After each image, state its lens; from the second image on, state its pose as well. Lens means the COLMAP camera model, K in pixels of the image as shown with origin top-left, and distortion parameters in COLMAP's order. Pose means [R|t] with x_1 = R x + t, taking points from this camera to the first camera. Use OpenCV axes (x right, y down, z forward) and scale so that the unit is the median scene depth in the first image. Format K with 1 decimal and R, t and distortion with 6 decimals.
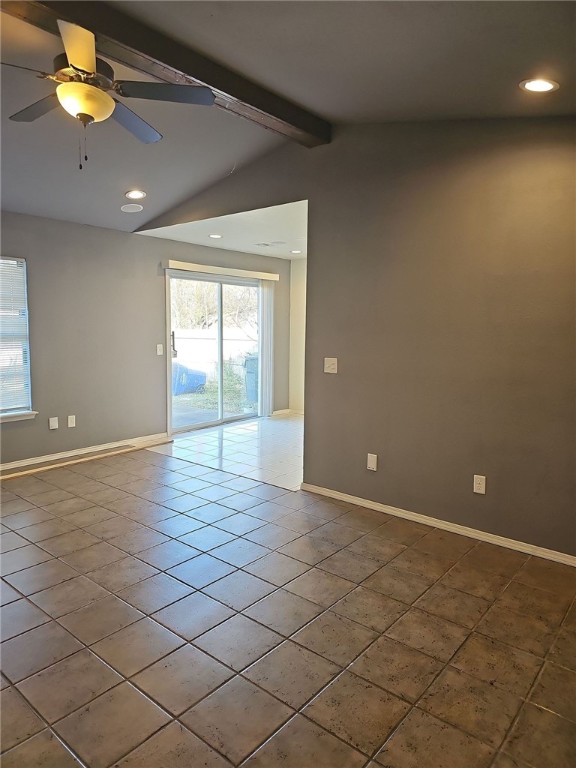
lens RADIAL K [[512.2, 0, 299.5], [0, 512.2, 367.2], [0, 0, 1]] dist [0.044227, -0.045009]
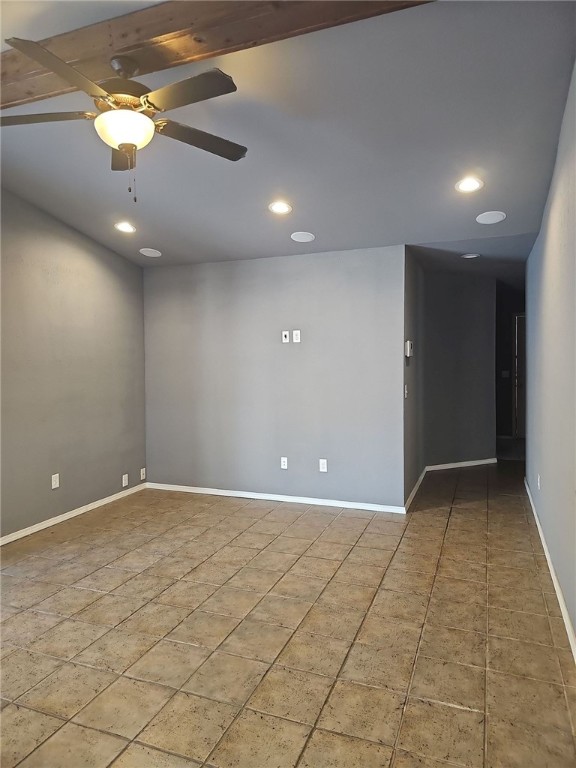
lens RADIAL K [[512.2, 0, 298.7], [0, 512.2, 364.7], [0, 0, 1]] dist [0.044227, -0.045009]
pose [[-0.334447, -0.027948, 0.942000, -1.130601], [0.089731, 0.994075, 0.061351, -0.094839], [-0.938133, 0.105045, -0.329958, 0.857363]]
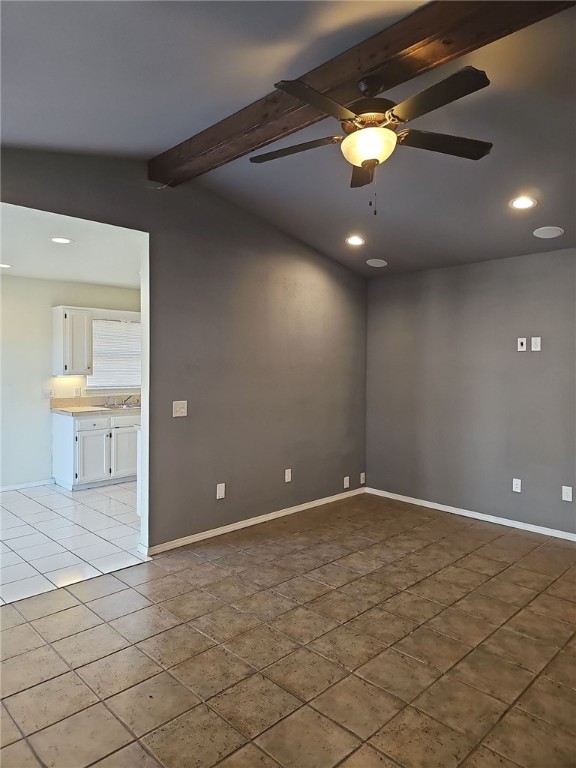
lens RADIAL K [[512.2, 0, 279.0], [0, 512.2, 364.3], [0, 0, 1]] dist [0.044227, -0.045009]
pose [[0.102432, -0.014076, 0.994640, -1.124994], [0.083736, 0.996473, 0.005478, -0.097685], [-0.991209, 0.082726, 0.103249, 0.886776]]
